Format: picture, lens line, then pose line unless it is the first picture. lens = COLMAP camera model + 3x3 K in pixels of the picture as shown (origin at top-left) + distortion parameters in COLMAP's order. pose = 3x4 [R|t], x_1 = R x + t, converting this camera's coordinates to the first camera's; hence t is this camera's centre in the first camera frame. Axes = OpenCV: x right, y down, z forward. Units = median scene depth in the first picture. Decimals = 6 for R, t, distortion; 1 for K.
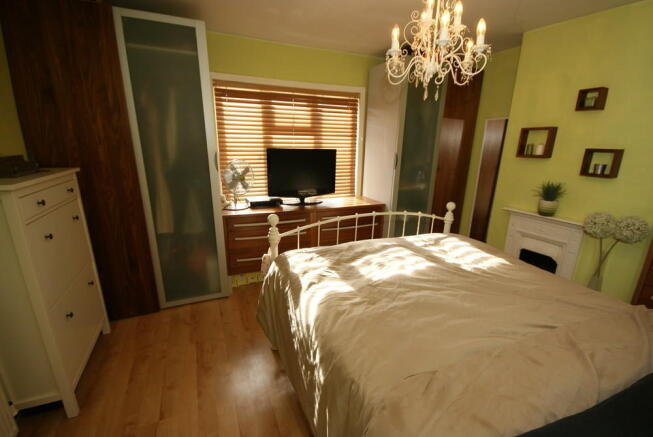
lens RADIAL K [[289.7, 0, 329.7], [0, 289.7, 224.5], [0, 0, 1]] dist [-0.000883, -0.001009]
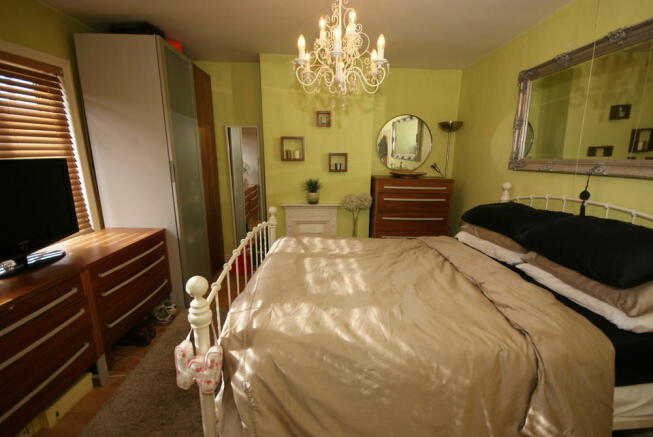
lens RADIAL K [[289.7, 0, 329.7], [0, 289.7, 224.5], [0, 0, 1]] dist [-0.000883, -0.001009]
pose [[0.380837, -0.233117, 0.894773, -0.423206], [0.243970, 0.958739, 0.145942, -0.115045], [-0.891875, 0.162717, 0.421997, 0.390982]]
